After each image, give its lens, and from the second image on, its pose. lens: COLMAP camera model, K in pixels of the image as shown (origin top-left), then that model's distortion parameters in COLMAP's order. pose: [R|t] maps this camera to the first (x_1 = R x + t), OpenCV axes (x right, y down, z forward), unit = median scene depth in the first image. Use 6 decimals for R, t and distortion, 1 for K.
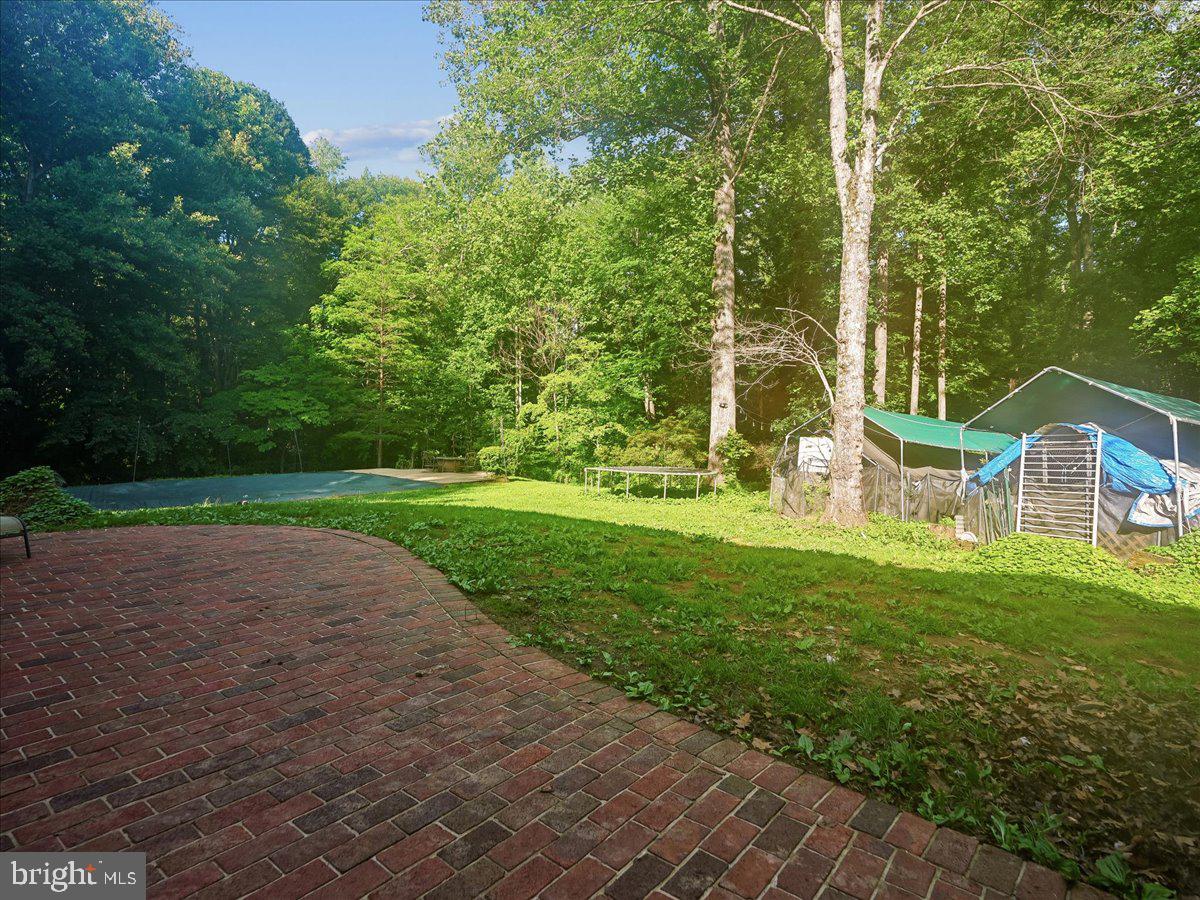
lens RADIAL K [[627.1, 0, 603.6], [0, 627.1, 391.6], [0, 0, 1]] dist [0.000553, -0.000071]
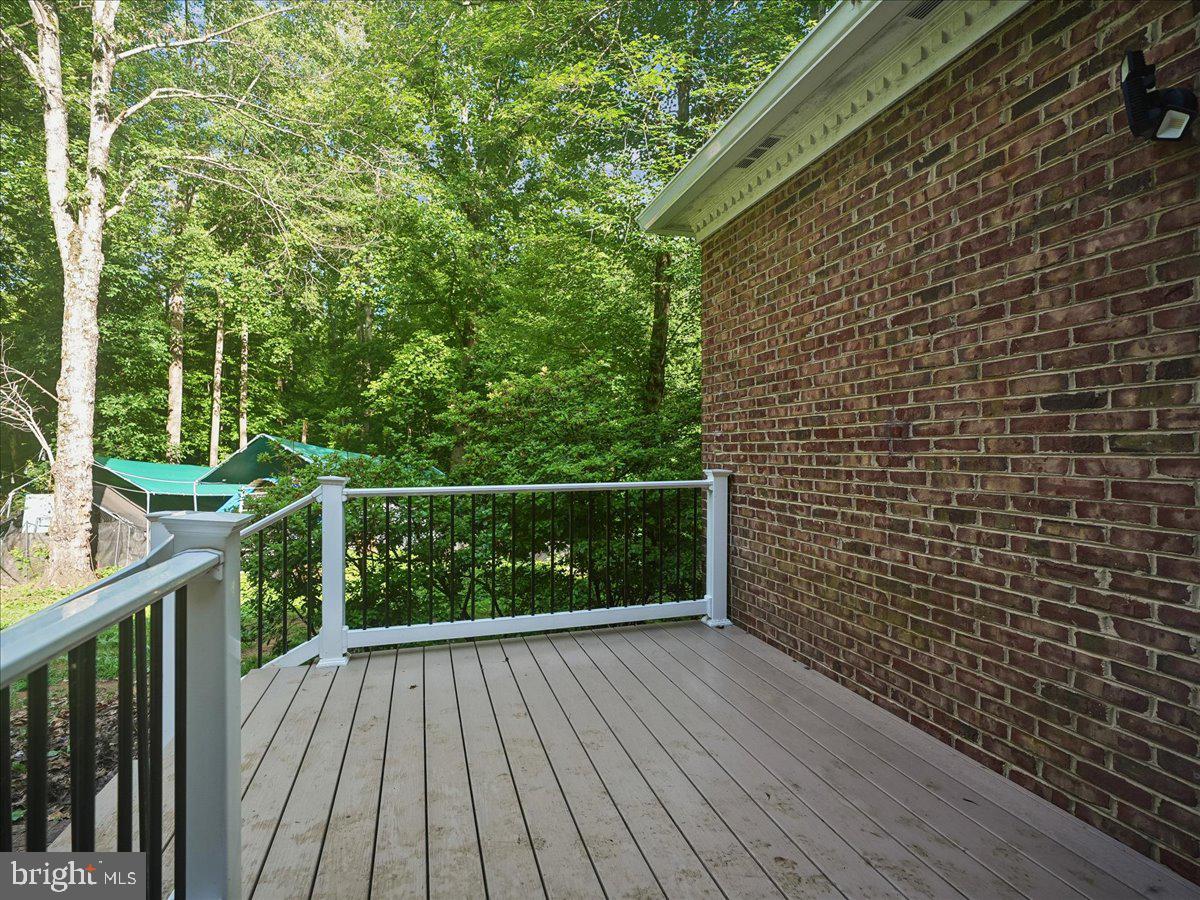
lens RADIAL K [[602.5, 0, 600.0], [0, 602.5, 450.0], [0, 0, 1]] dist [0.004875, 0.000028]
pose [[0.555397, -0.012992, 0.831484, 0.024373], [-0.027338, 0.999052, 0.033871, -0.021492], [-0.831136, -0.041543, 0.554516, -0.080630]]
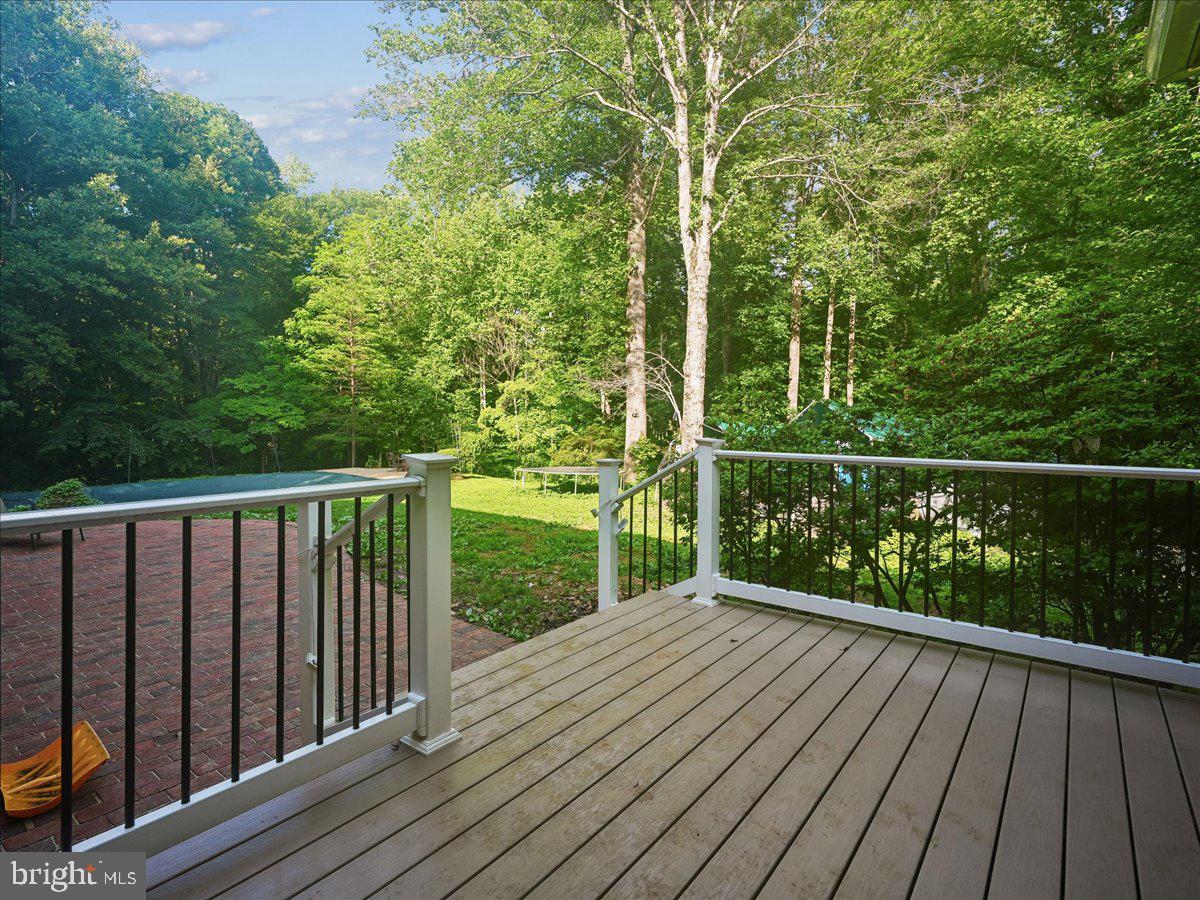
lens RADIAL K [[611.8, 0, 608.5], [0, 611.8, 424.9], [0, 0, 1]] dist [0.001551, -0.000503]
pose [[0.999375, -0.005836, 0.034851, 0.066618], [0.003609, 0.997967, 0.063624, -0.022504], [-0.035152, -0.063459, 0.997365, -0.105389]]
